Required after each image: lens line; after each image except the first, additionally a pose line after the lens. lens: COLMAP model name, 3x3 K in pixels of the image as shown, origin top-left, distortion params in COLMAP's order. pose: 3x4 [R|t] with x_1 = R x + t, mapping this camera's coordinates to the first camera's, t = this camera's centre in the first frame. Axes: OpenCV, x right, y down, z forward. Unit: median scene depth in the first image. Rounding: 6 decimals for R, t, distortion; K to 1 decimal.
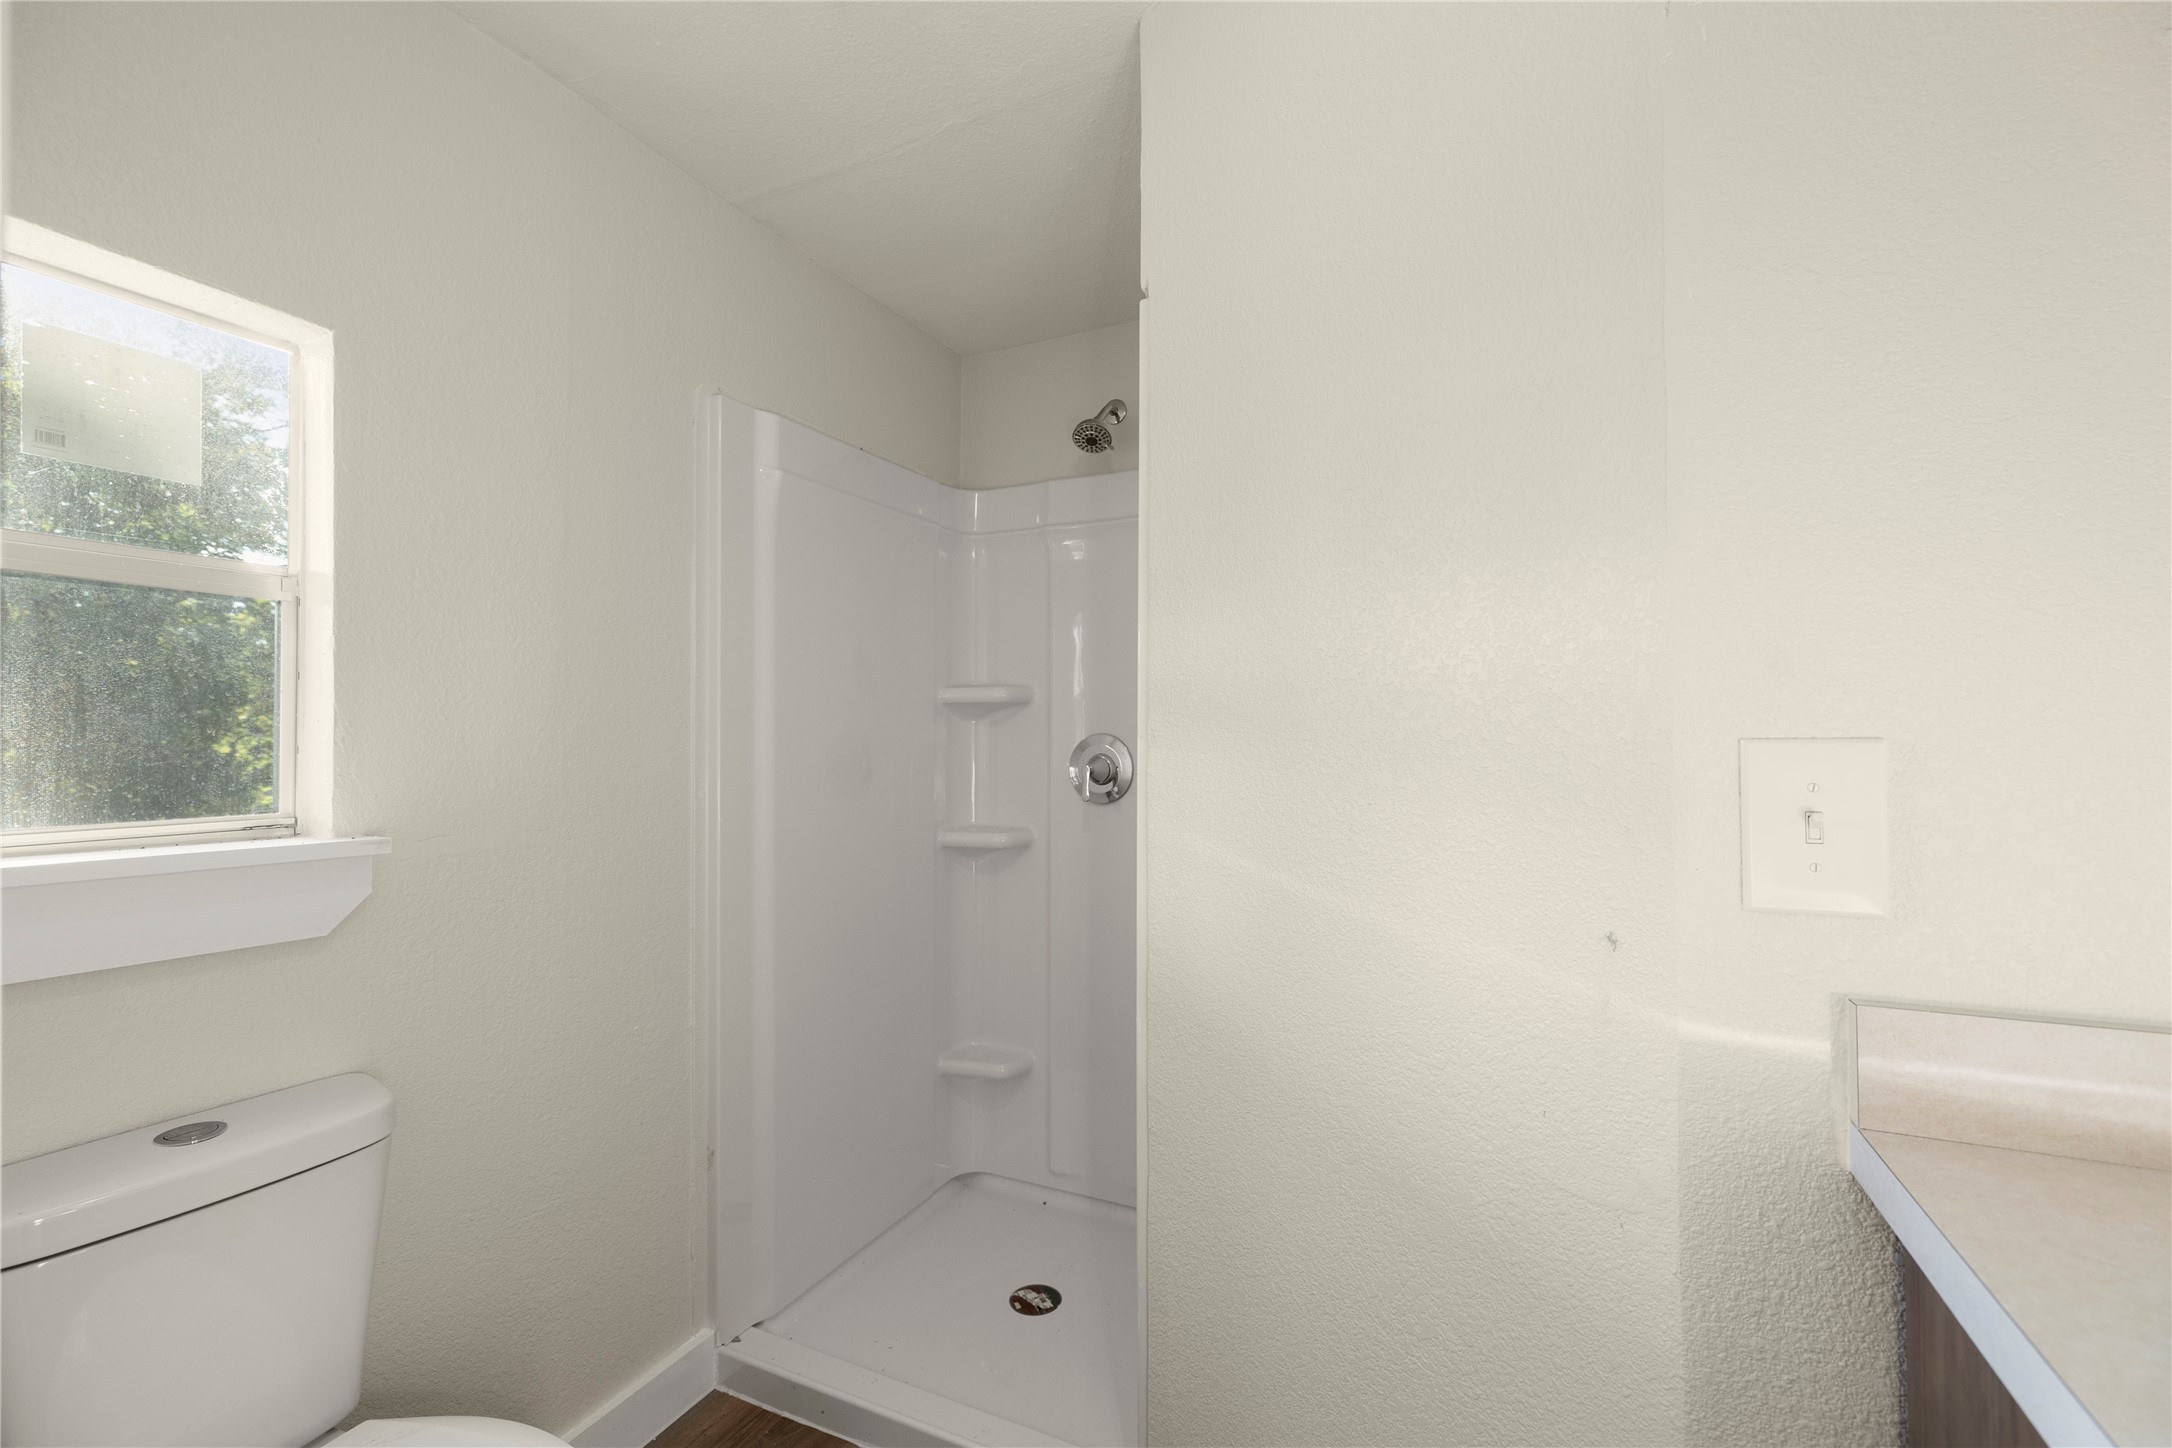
lens RADIAL K [[913.0, 0, 1089.5], [0, 913.0, 728.3], [0, 0, 1]] dist [0.002875, -0.000203]
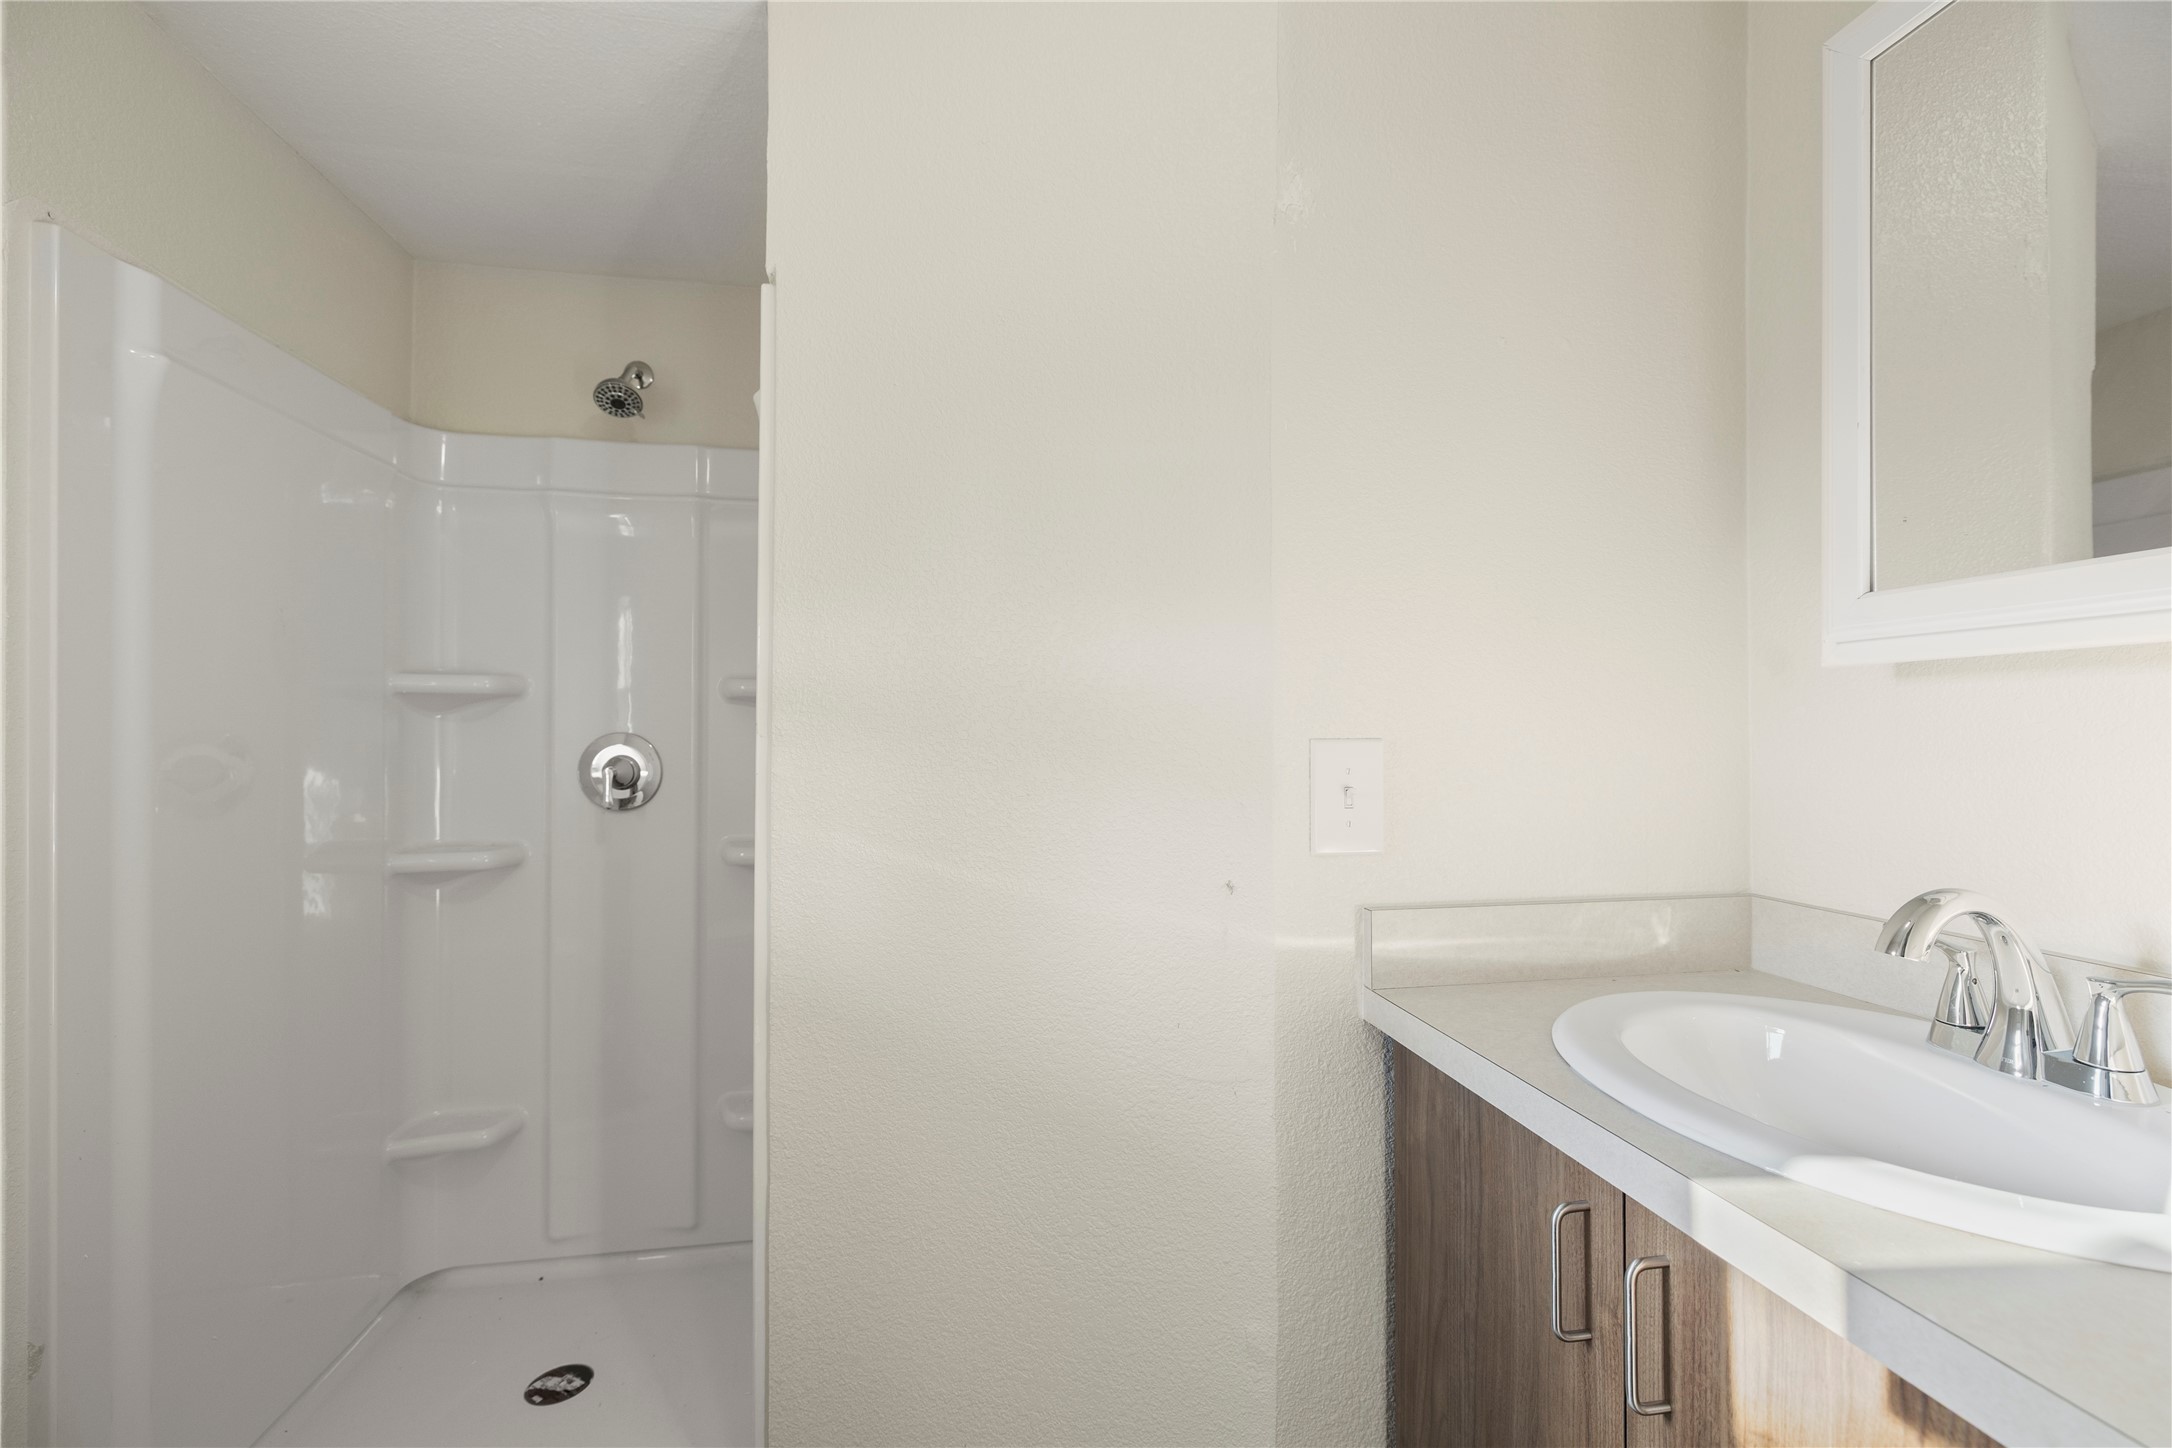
lens RADIAL K [[925.1, 0, 1077.0], [0, 925.1, 737.3], [0, 0, 1]] dist [-0.000220, 0.003996]
pose [[0.816837, 0.005698, 0.576840, -0.174953], [-0.009935, 0.999942, 0.004192, 0.002696], [-0.576783, -0.009155, 0.816846, 0.003633]]
